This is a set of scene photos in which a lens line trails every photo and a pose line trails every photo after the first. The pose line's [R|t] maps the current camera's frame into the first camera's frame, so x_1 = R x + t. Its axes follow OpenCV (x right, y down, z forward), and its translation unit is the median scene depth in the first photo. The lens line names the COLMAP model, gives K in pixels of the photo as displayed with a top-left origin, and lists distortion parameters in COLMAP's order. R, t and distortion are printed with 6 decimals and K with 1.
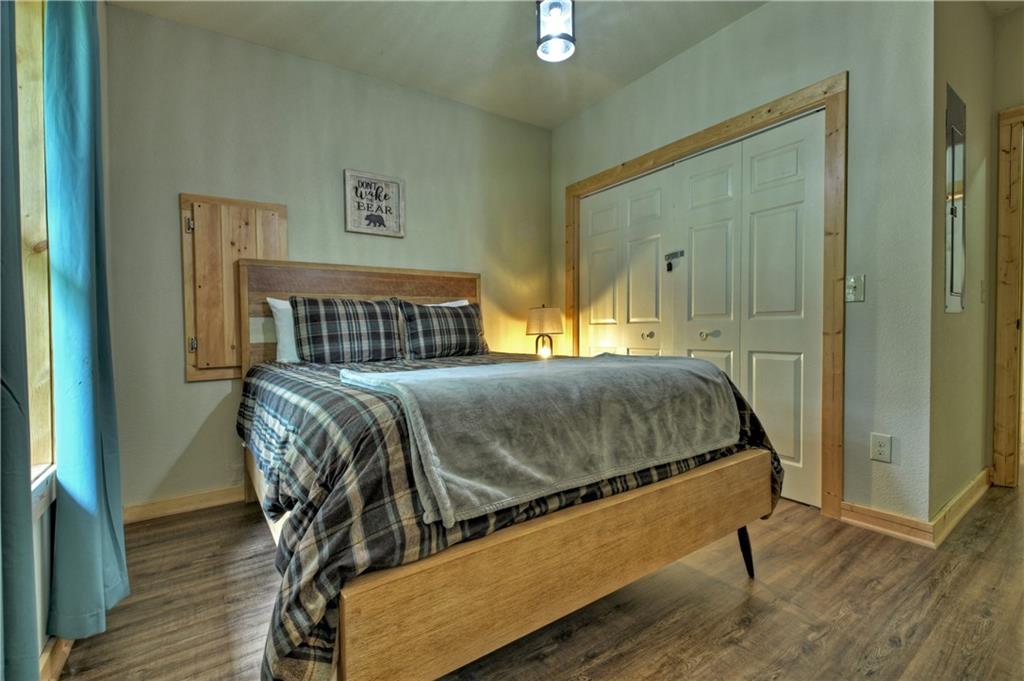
lens RADIAL K [[454.2, 0, 508.3], [0, 454.2, 343.3], [0, 0, 1]] dist [0.000355, -0.000319]
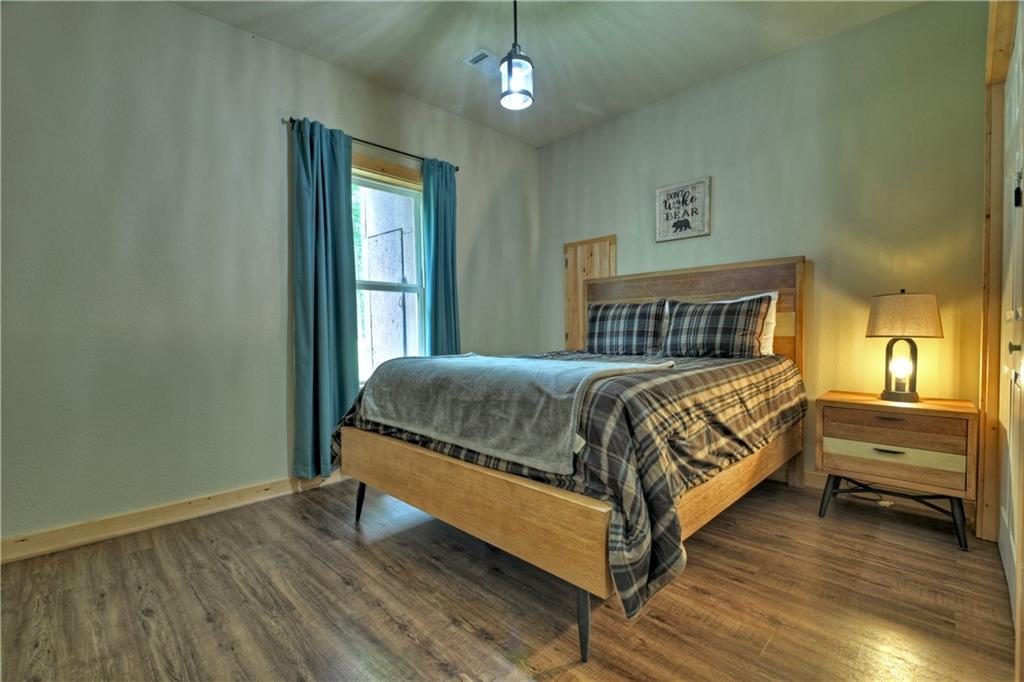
lens RADIAL K [[454.2, 0, 508.3], [0, 454.2, 343.8], [0, 0, 1]] dist [0.000355, -0.000319]
pose [[0.178139, 0.044706, -0.982989, 0.729822], [-0.023320, 0.998879, 0.041202, -0.027689], [0.983729, 0.015583, 0.178982, 0.429382]]
